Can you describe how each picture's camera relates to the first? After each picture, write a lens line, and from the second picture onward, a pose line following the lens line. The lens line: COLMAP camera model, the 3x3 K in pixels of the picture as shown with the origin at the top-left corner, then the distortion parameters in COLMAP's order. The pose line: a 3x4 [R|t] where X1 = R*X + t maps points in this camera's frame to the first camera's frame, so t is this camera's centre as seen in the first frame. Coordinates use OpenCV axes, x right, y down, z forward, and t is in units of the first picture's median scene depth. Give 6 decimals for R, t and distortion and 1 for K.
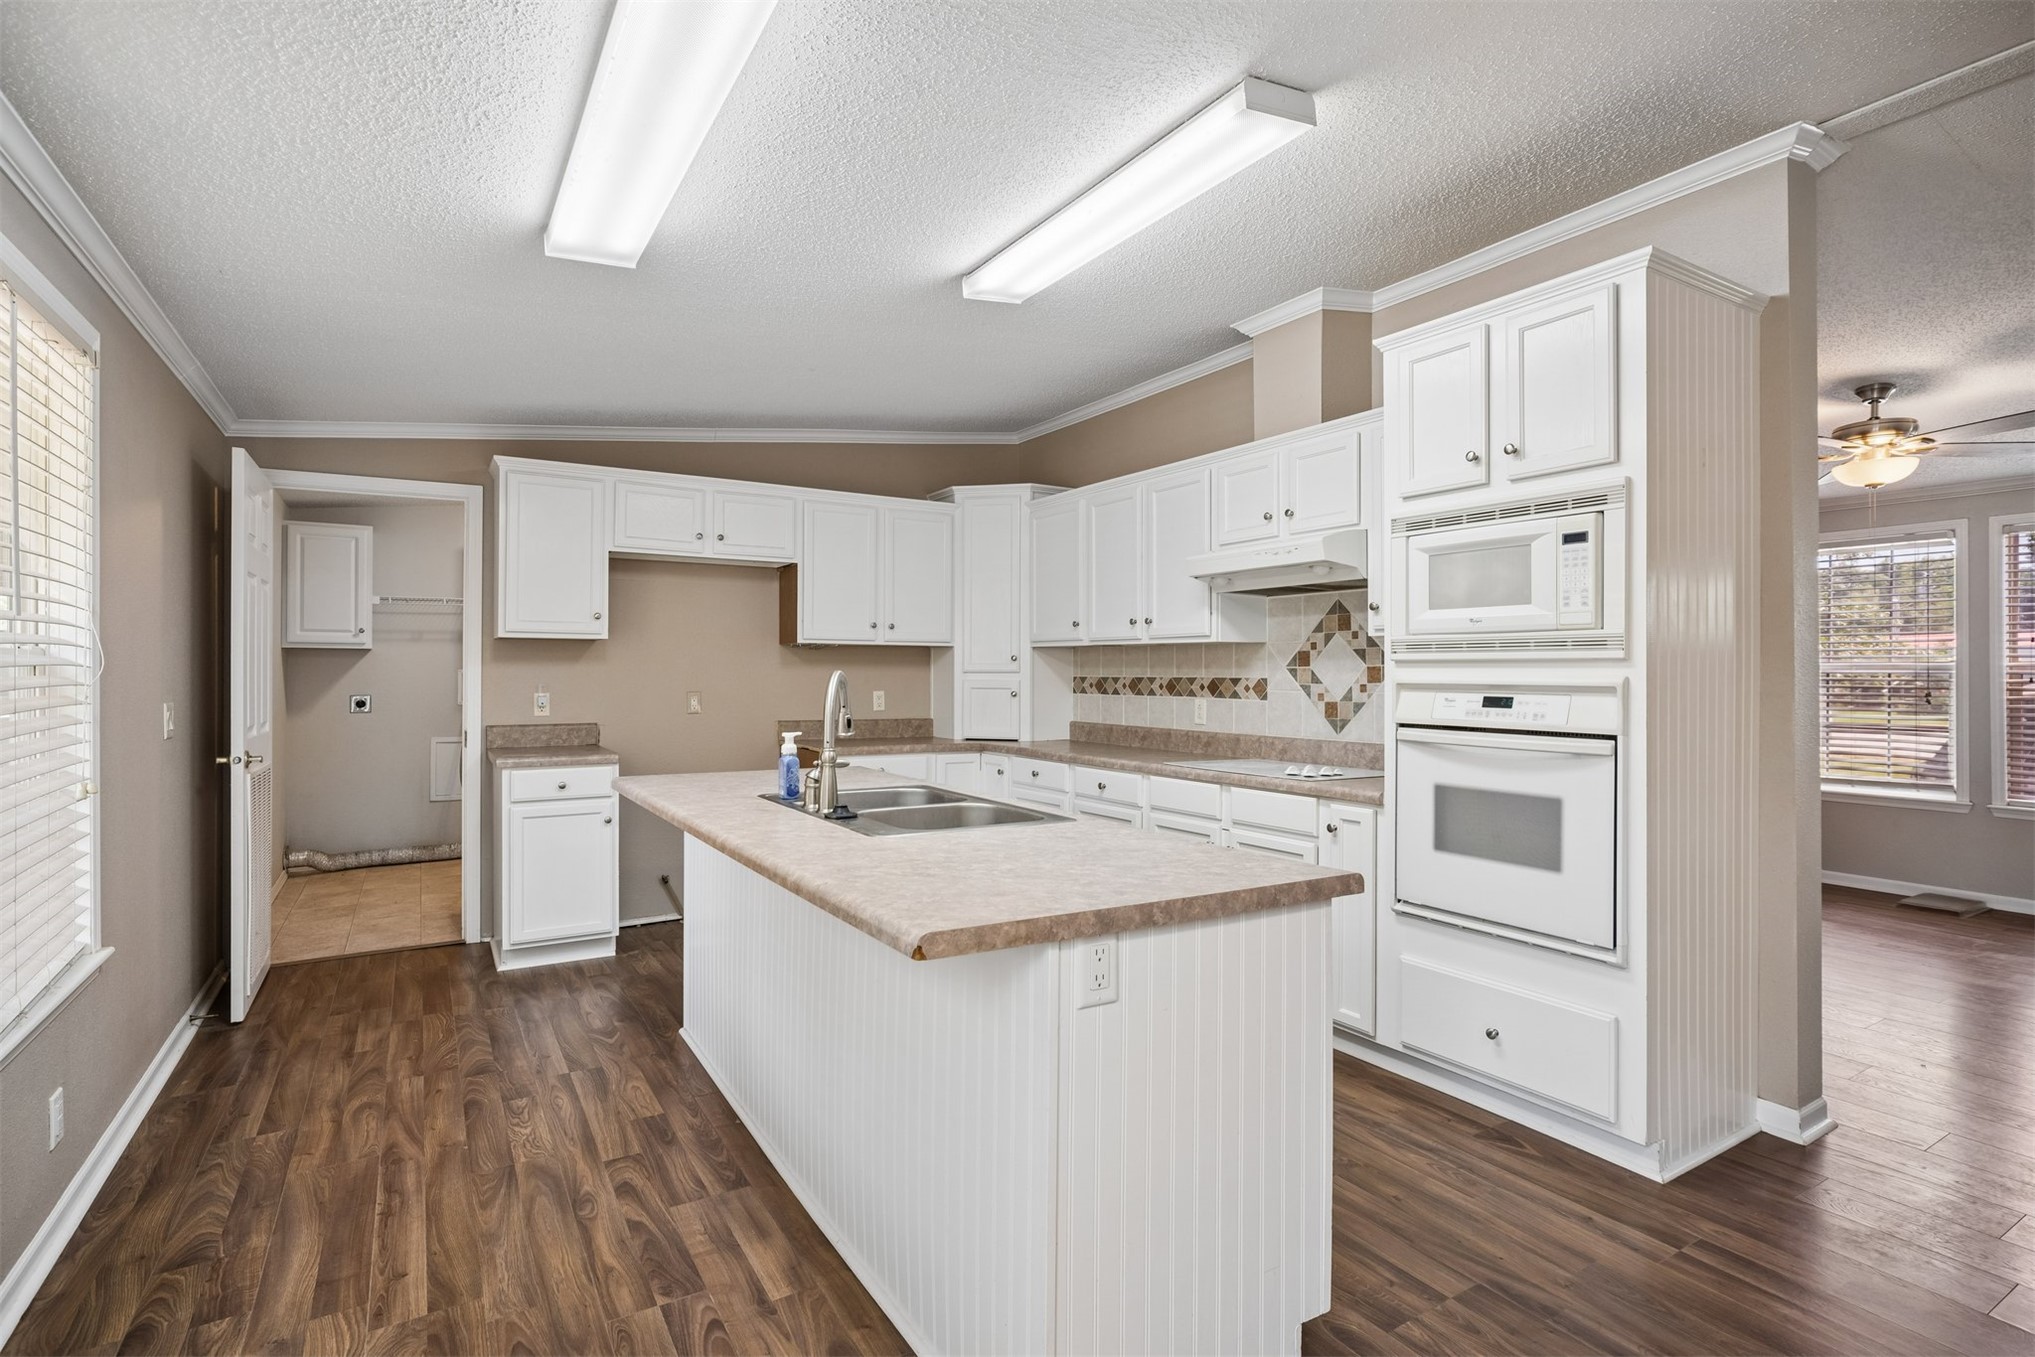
lens RADIAL K [[971.5, 0, 1010.1], [0, 971.5, 670.8], [0, 0, 1]] dist [-0.006007, 0.003824]
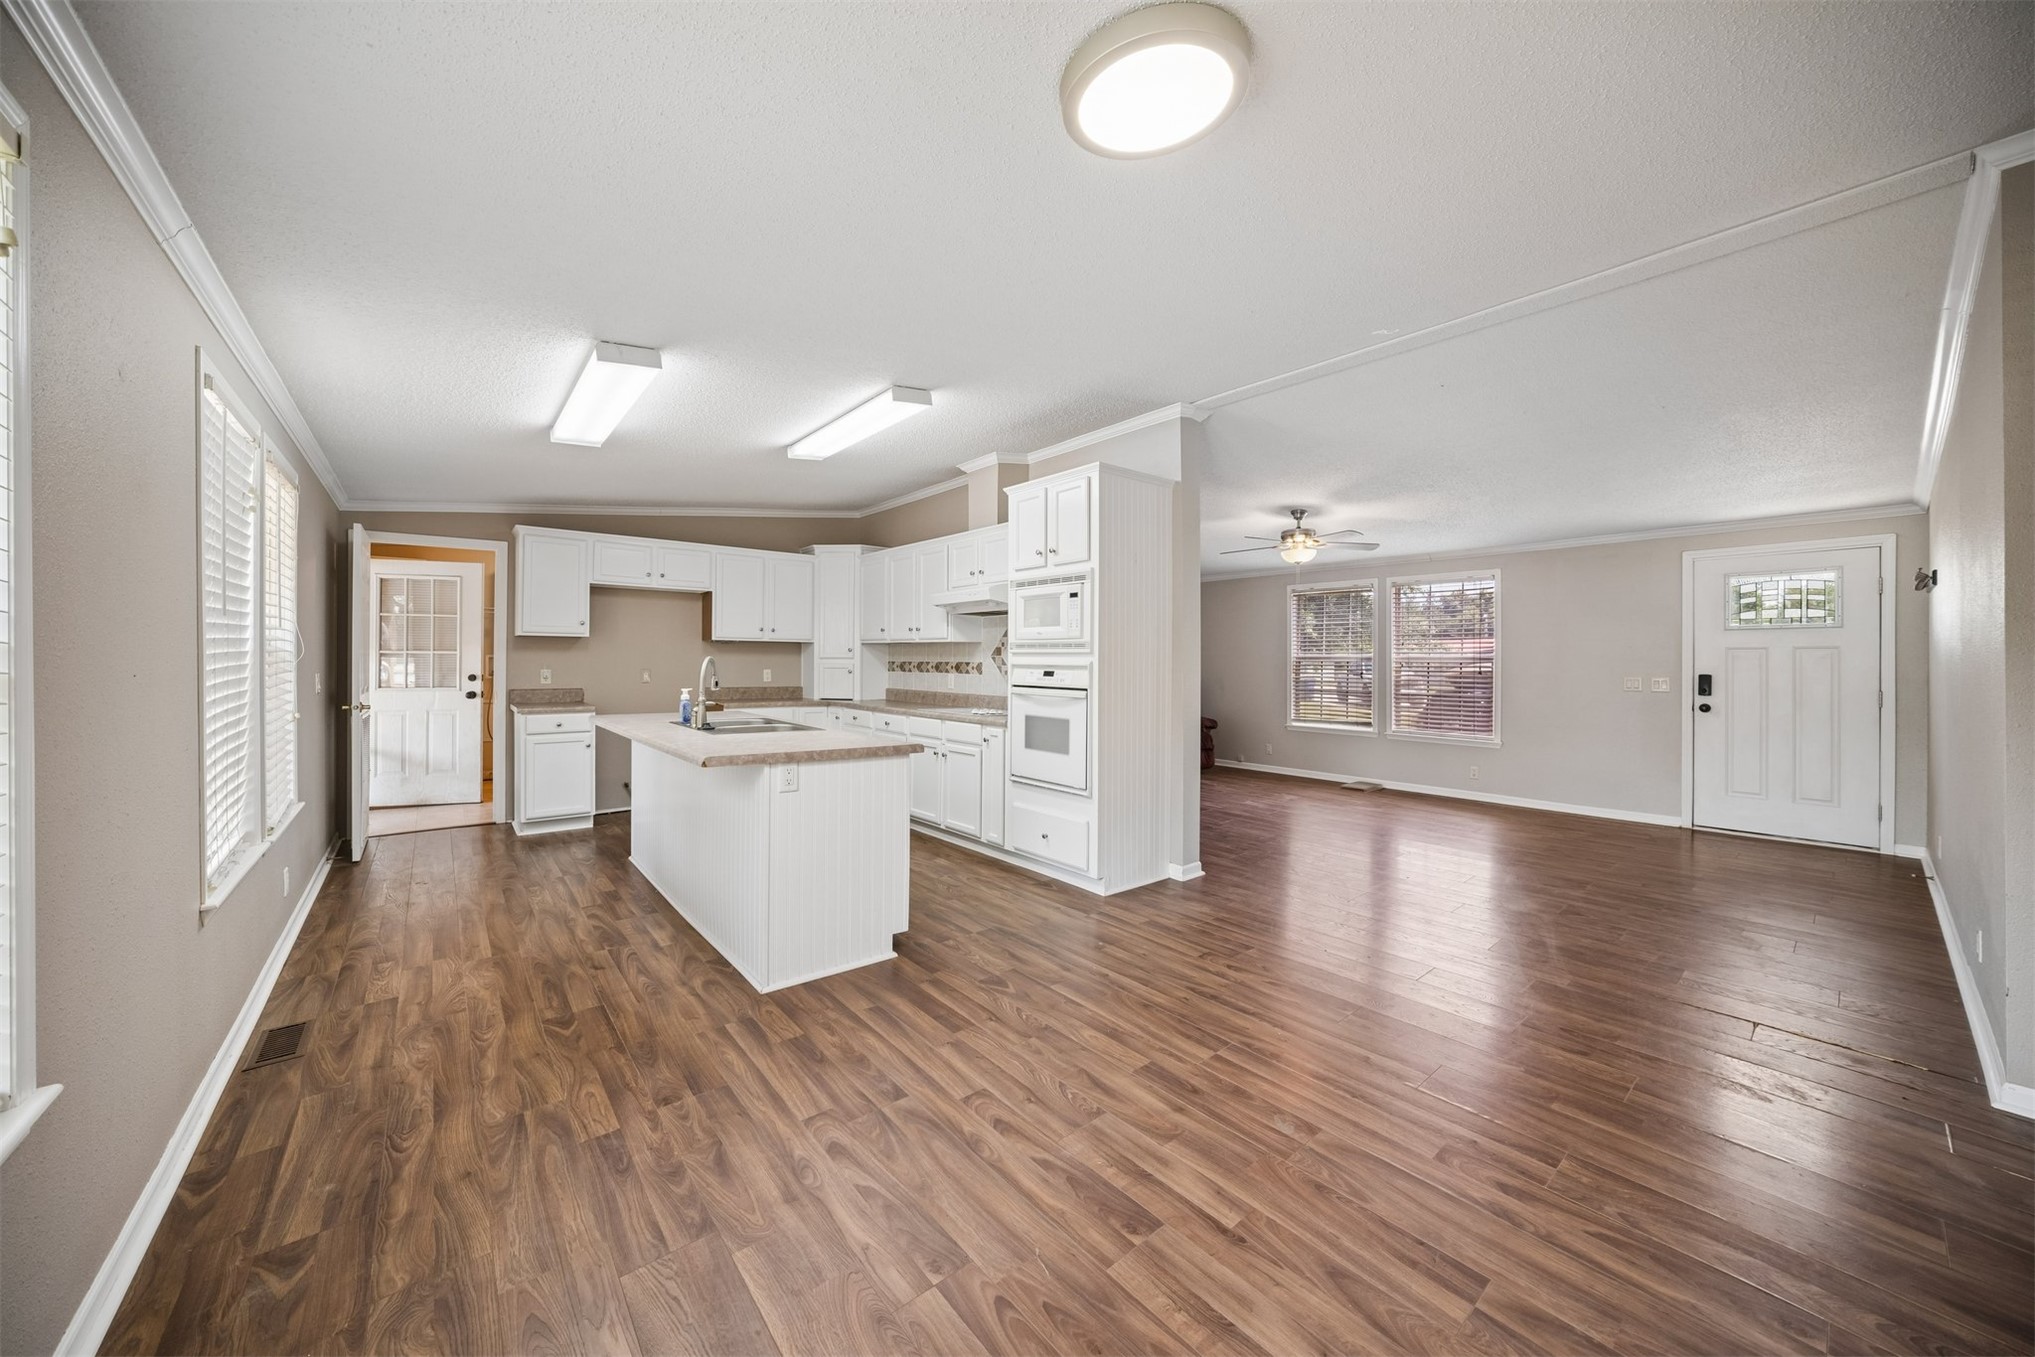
lens RADIAL K [[713.9, 0, 1008.9], [0, 713.9, 662.1], [0, 0, 1]] dist [-0.018990, 0.004032]
pose [[0.991400, 0.004663, 0.130786, 0.156336], [-0.005320, 0.999975, 0.004670, 0.000895], [-0.130761, -0.005325, 0.991400, -0.333787]]
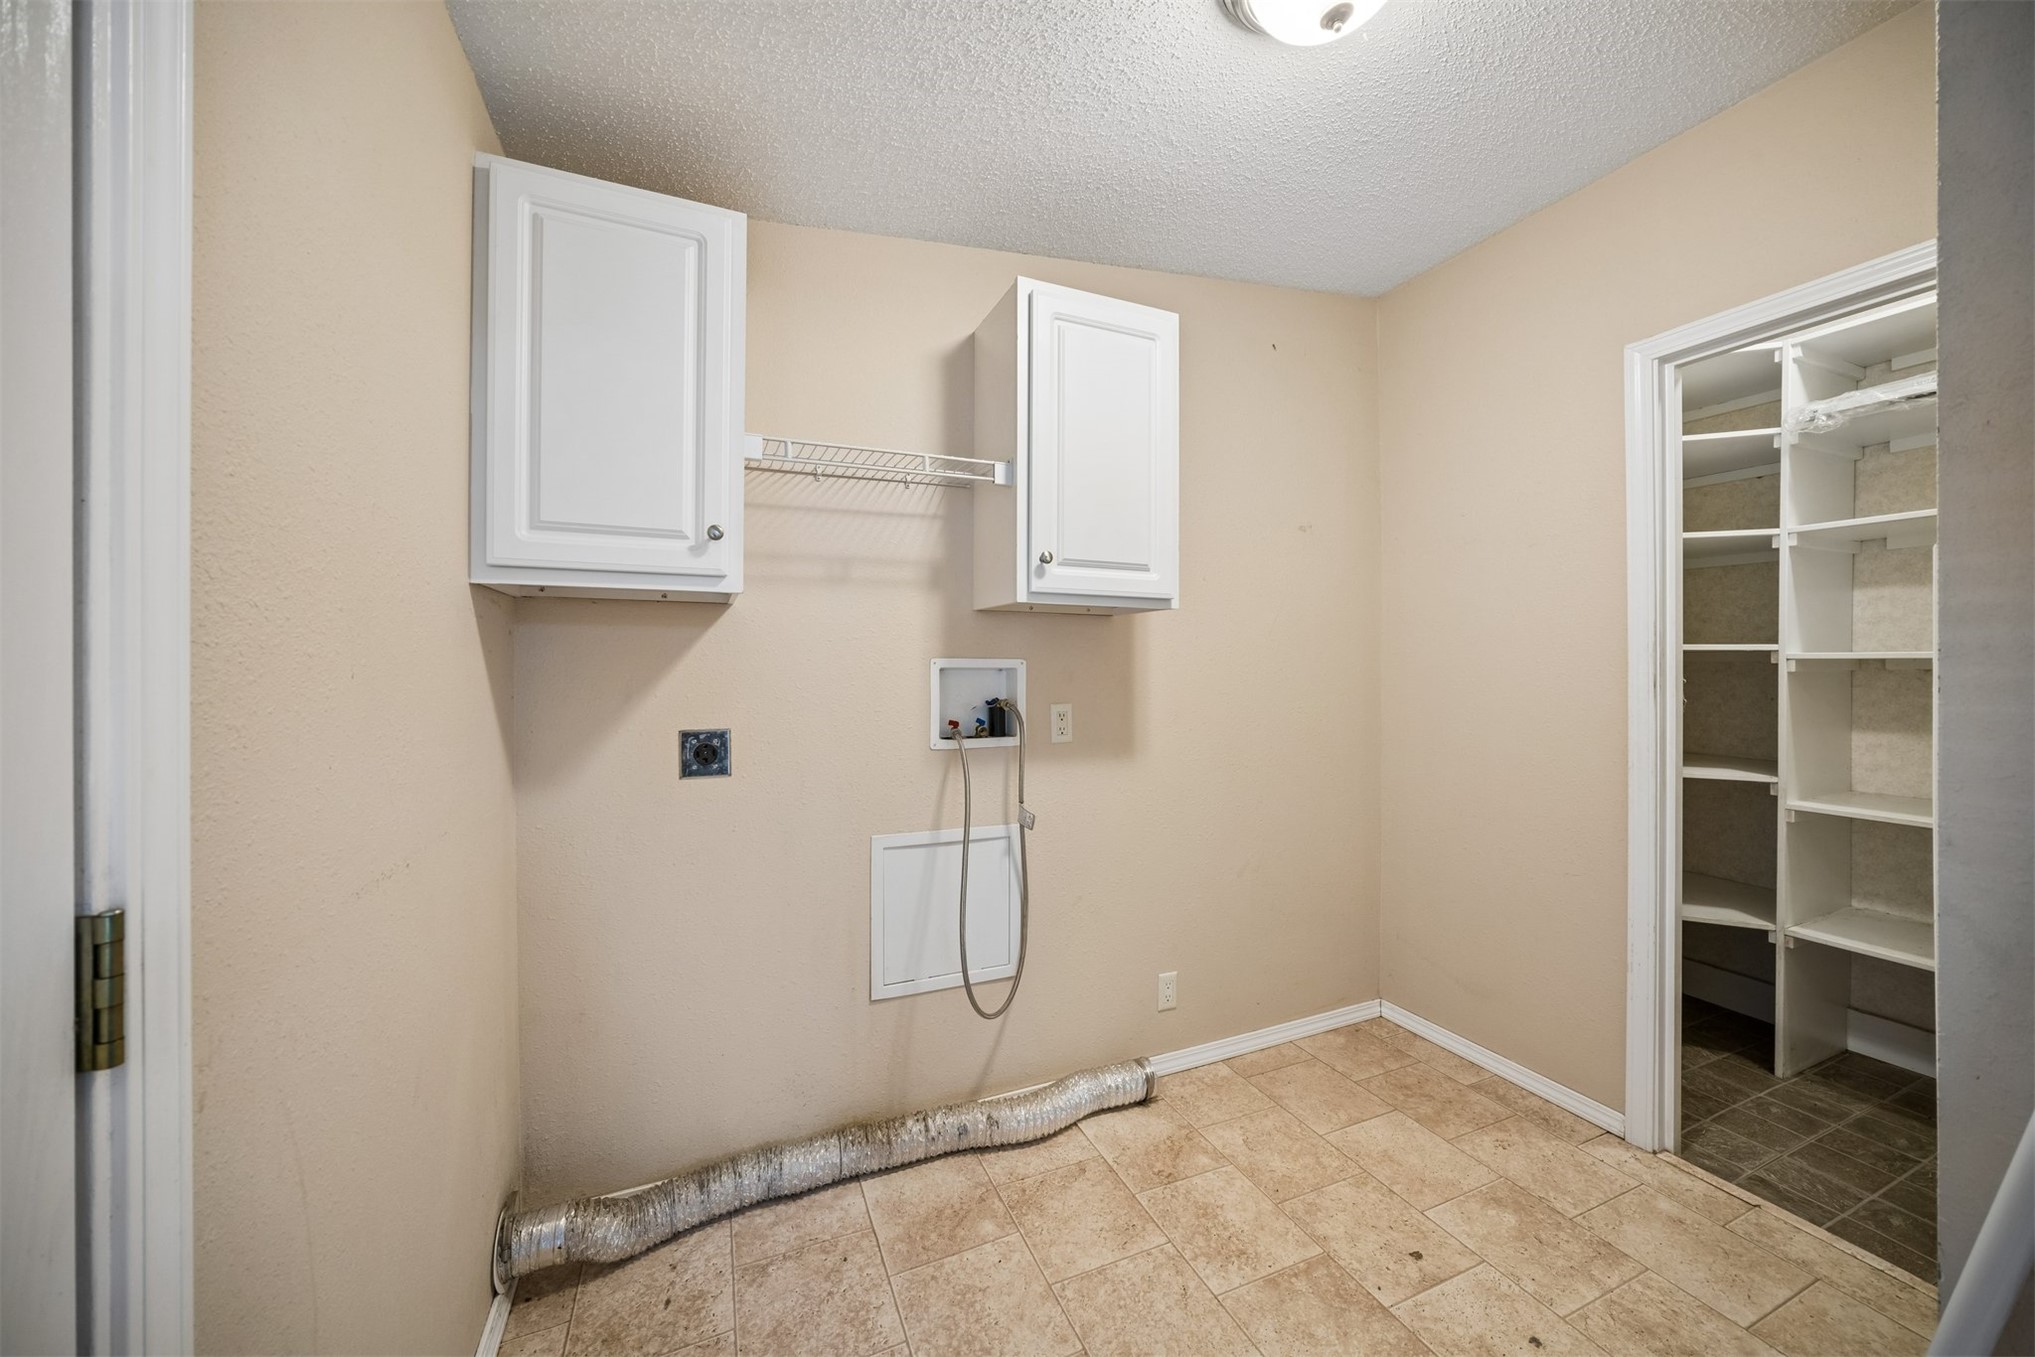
lens RADIAL K [[713.9, 0, 1008.6], [0, 713.9, 669.7], [0, 0, 1]] dist [-0.018990, 0.004032]
pose [[0.987002, -0.001504, -0.160701, -0.522177], [0.002829, 0.999964, 0.008017, 0.001182], [0.160683, -0.008367, 0.986971, 0.764487]]
